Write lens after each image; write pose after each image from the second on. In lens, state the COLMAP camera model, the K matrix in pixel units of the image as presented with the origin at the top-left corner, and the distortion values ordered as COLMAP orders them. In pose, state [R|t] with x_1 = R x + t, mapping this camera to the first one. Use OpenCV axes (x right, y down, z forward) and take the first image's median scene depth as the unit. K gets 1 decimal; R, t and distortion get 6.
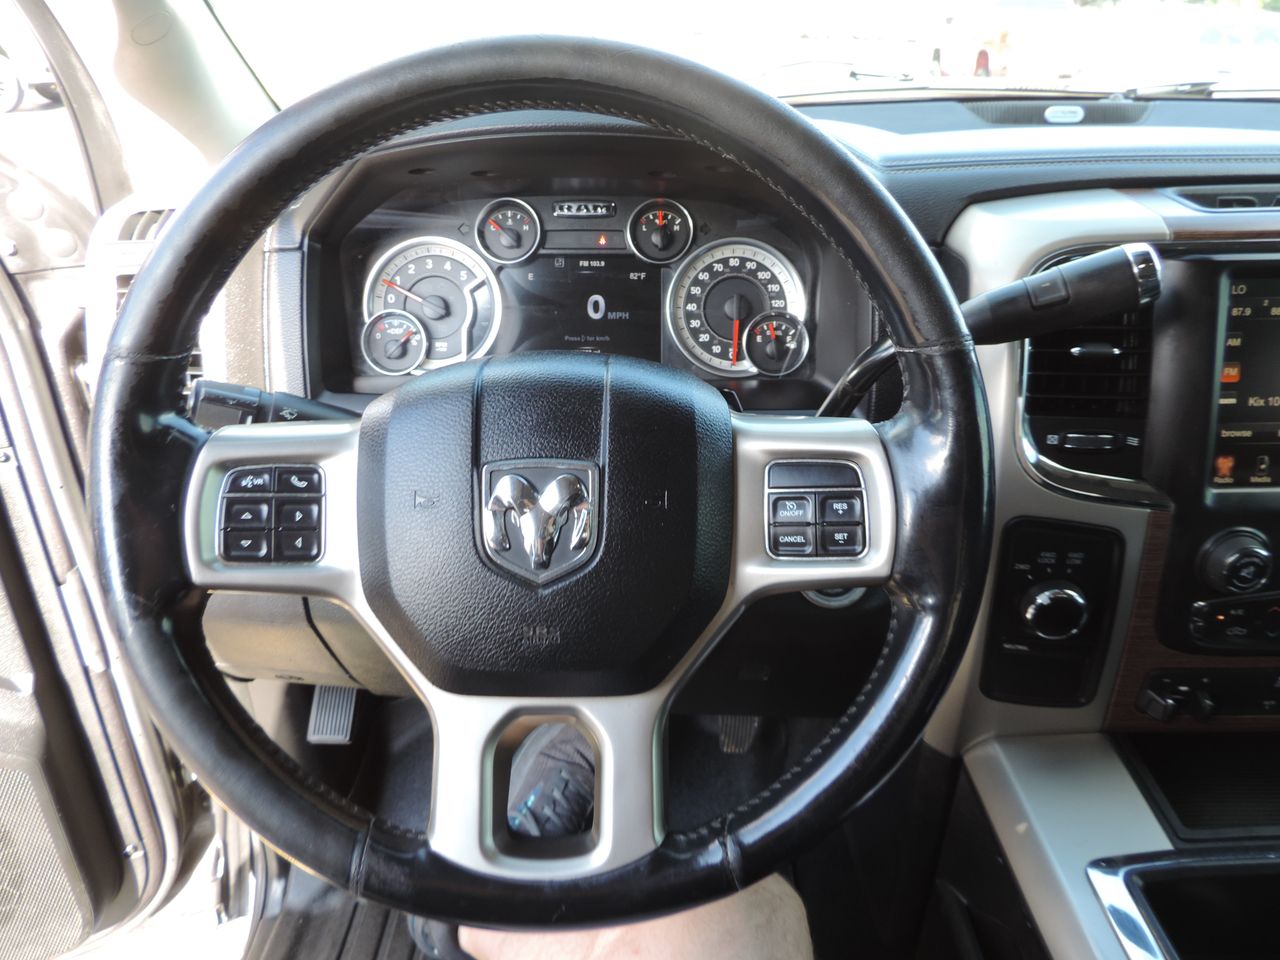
lens RADIAL K [[918.4, 0, 642.3], [0, 918.4, 492.9], [0, 0, 1]] dist [-0.017750, 0.006499]
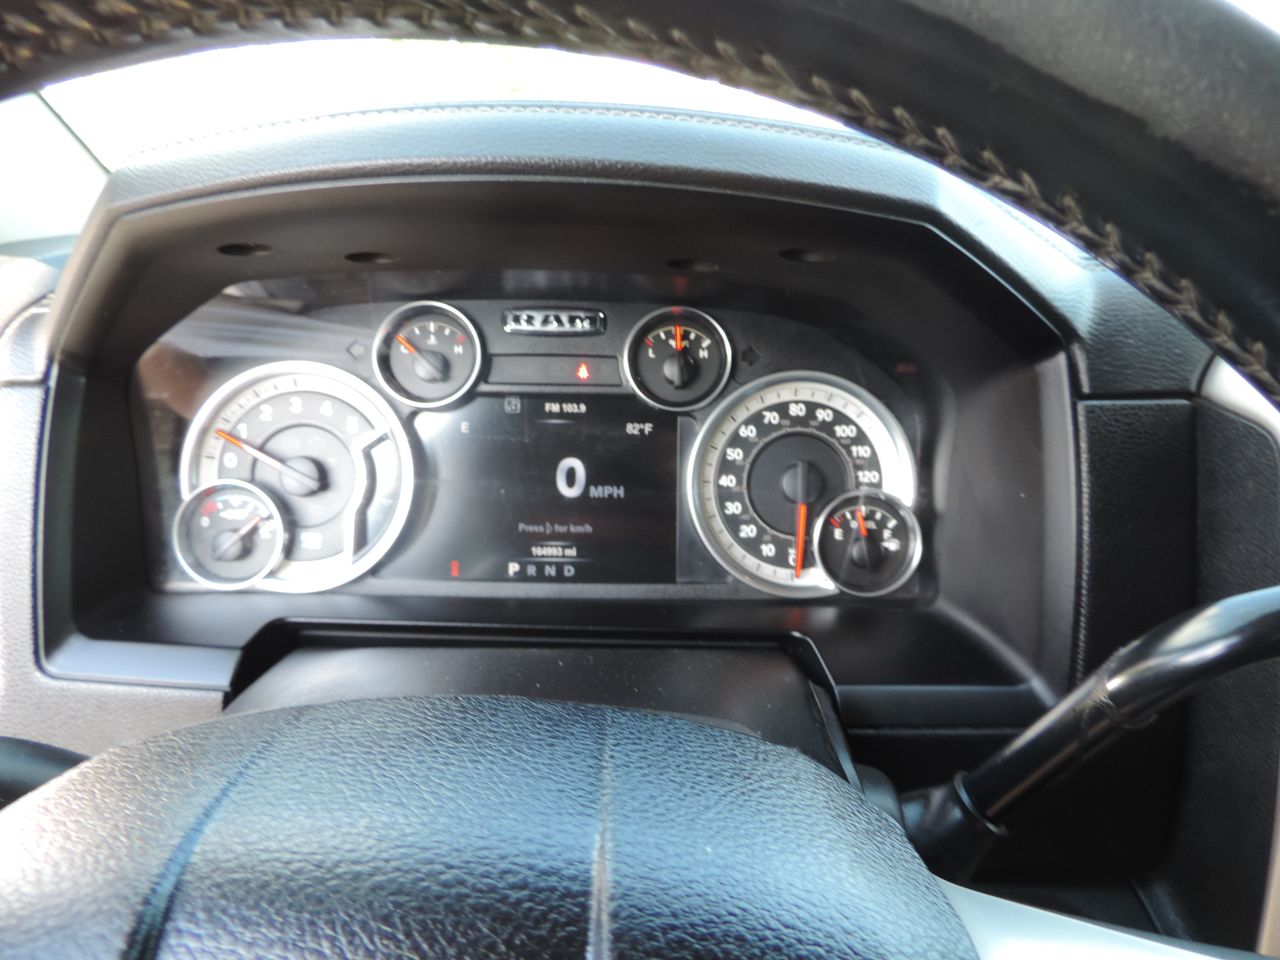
lens RADIAL K [[918.4, 0, 639.6], [0, 918.4, 480.7], [0, 0, 1]] dist [-0.017750, 0.006499]
pose [[0.999629, 0.012495, 0.024194, -0.019520], [-0.009468, 0.992554, -0.121435, -0.128402], [-0.025531, 0.121161, 0.992305, 0.397799]]
